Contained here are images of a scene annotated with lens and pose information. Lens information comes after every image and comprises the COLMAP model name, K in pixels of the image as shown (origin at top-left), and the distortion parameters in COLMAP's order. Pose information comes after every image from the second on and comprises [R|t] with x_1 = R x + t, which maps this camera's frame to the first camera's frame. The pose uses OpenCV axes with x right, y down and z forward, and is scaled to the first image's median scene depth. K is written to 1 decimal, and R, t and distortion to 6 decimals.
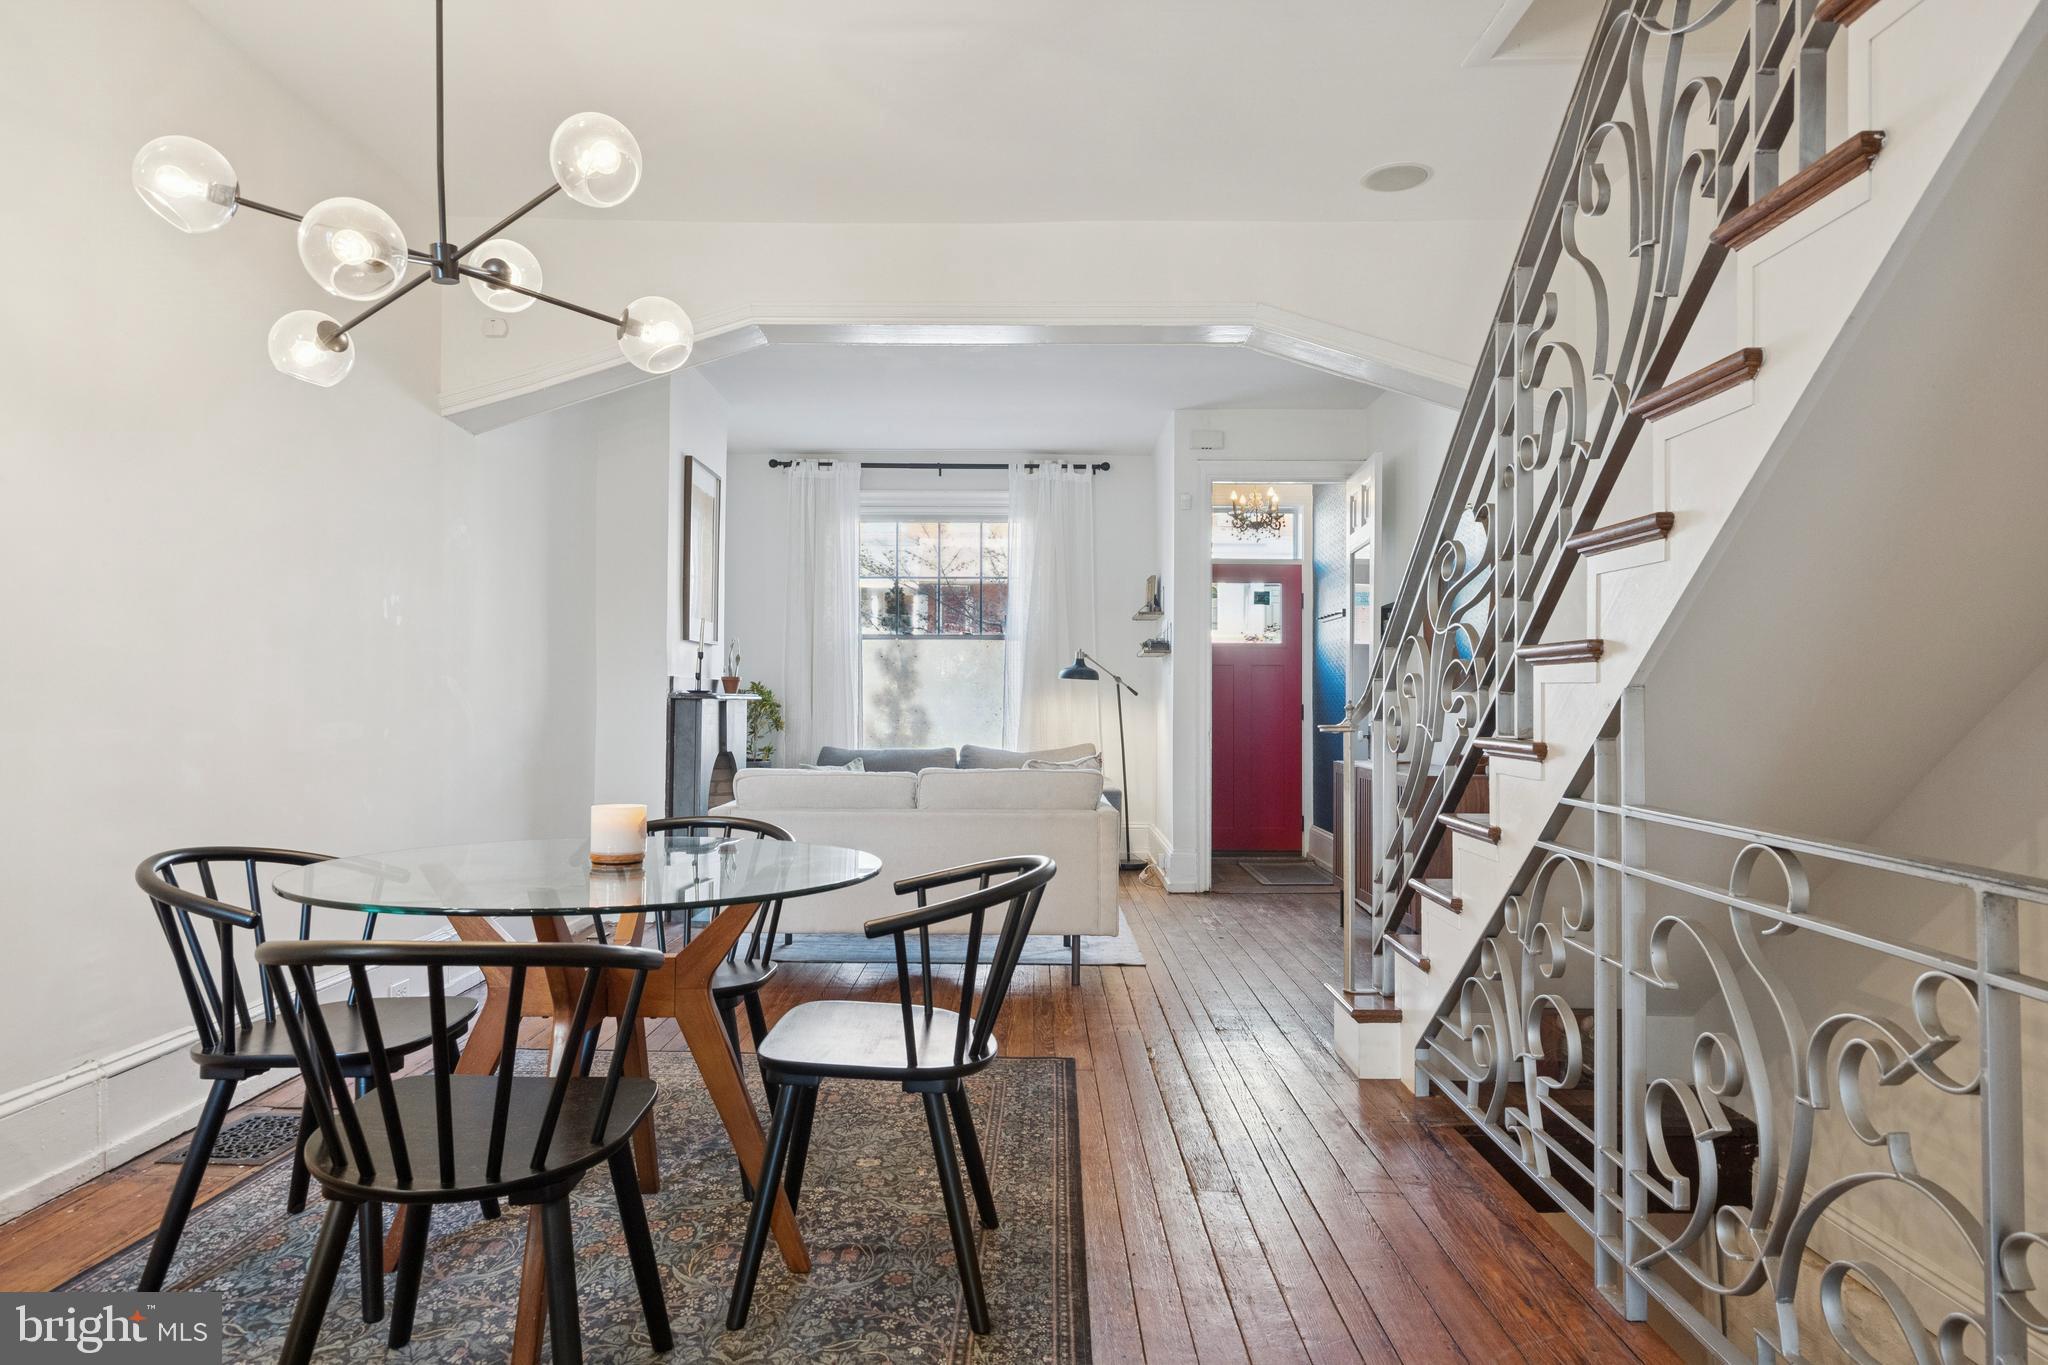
lens RADIAL K [[1241.2, 0, 1006.1], [0, 1241.2, 672.4], [0, 0, 1]] dist [-0.004643, 0.002279]
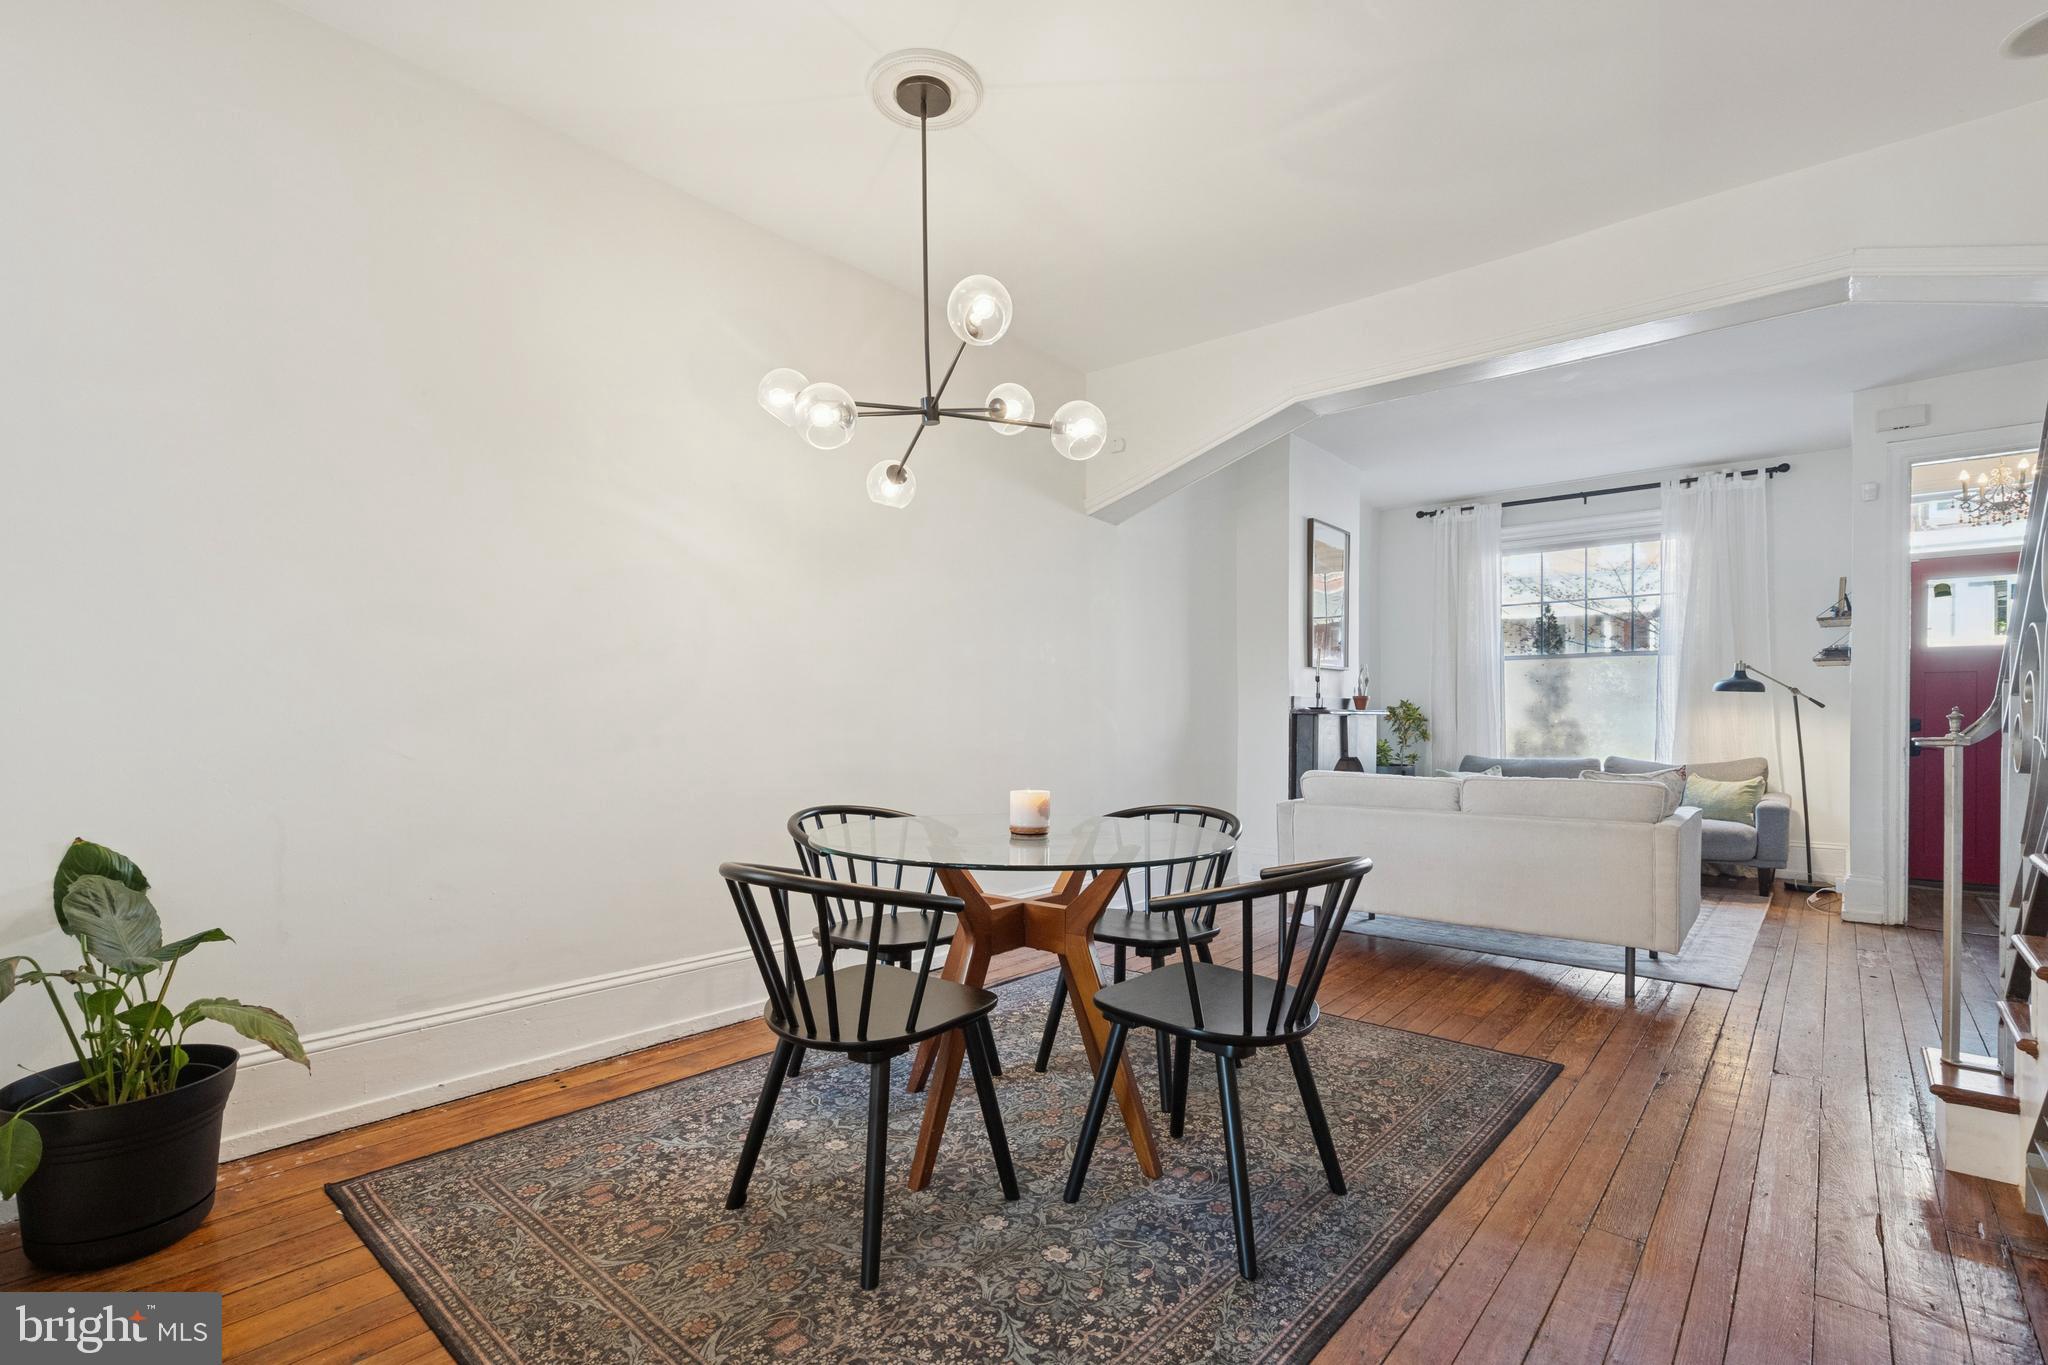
lens RADIAL K [[942.4, 0, 1011.3], [0, 942.4, 727.2], [0, 0, 1]] dist [-0.006482, -0.000172]
pose [[0.762968, 0.001502, -0.646435, 0.121282], [0.019242, 0.999501, 0.025032, 0.004866], [0.646150, -0.031537, 0.762558, 0.079142]]
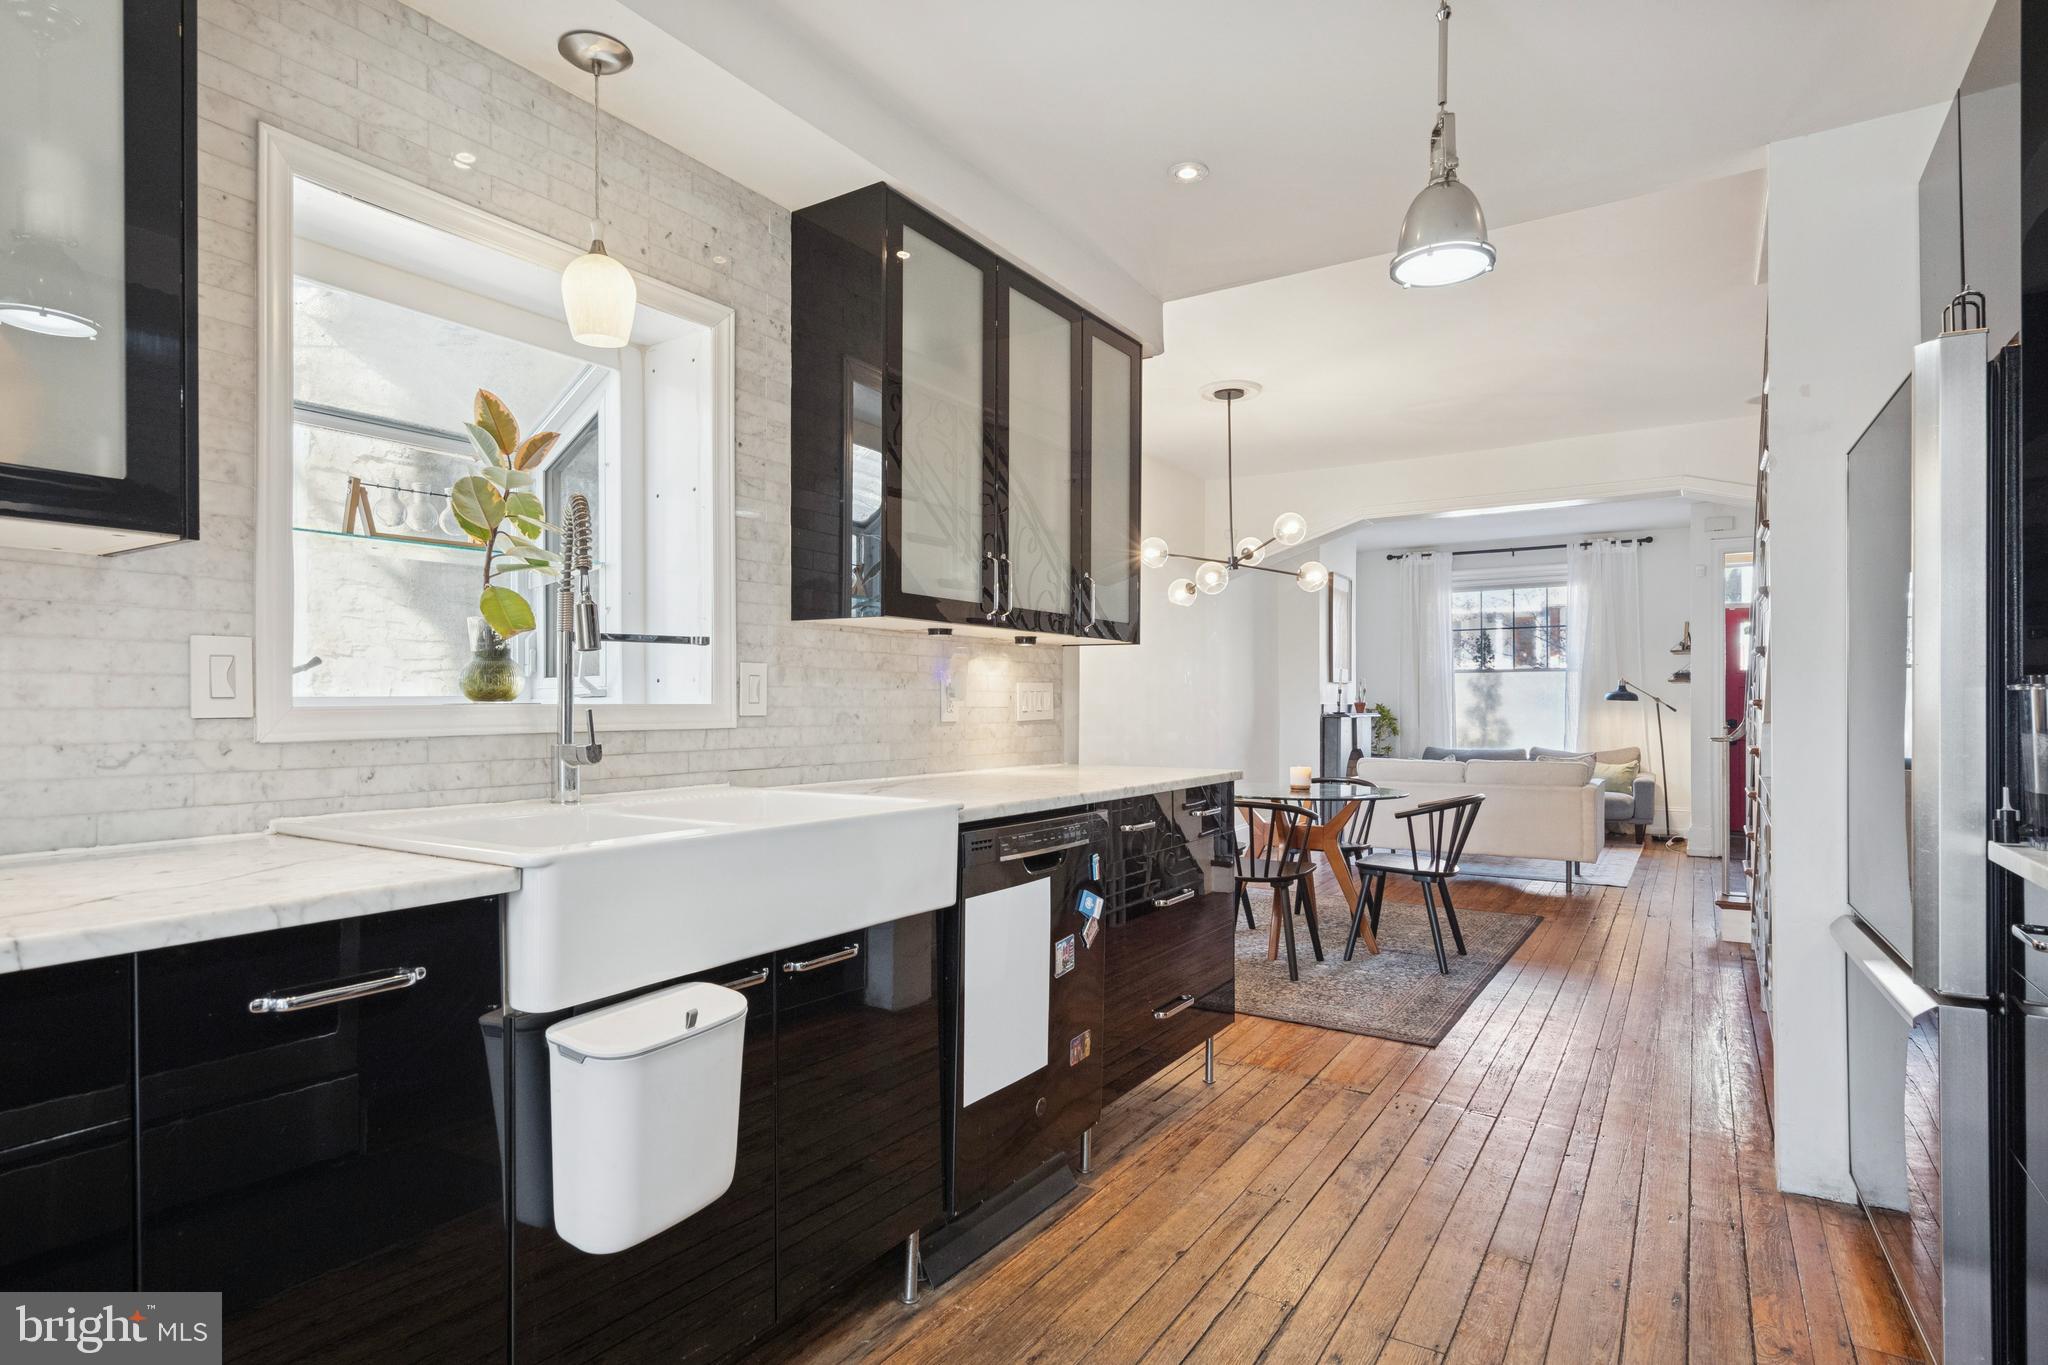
lens RADIAL K [[1071.3, 0, 982.8], [0, 1071.3, 706.4], [0, 0, 1]] dist [-0.021241, -0.000443]
pose [[0.839684, -0.006403, -0.543038, 0.126794], [0.018619, 0.999682, 0.017002, -0.025430], [0.542756, -0.024387, 0.839536, -0.454452]]
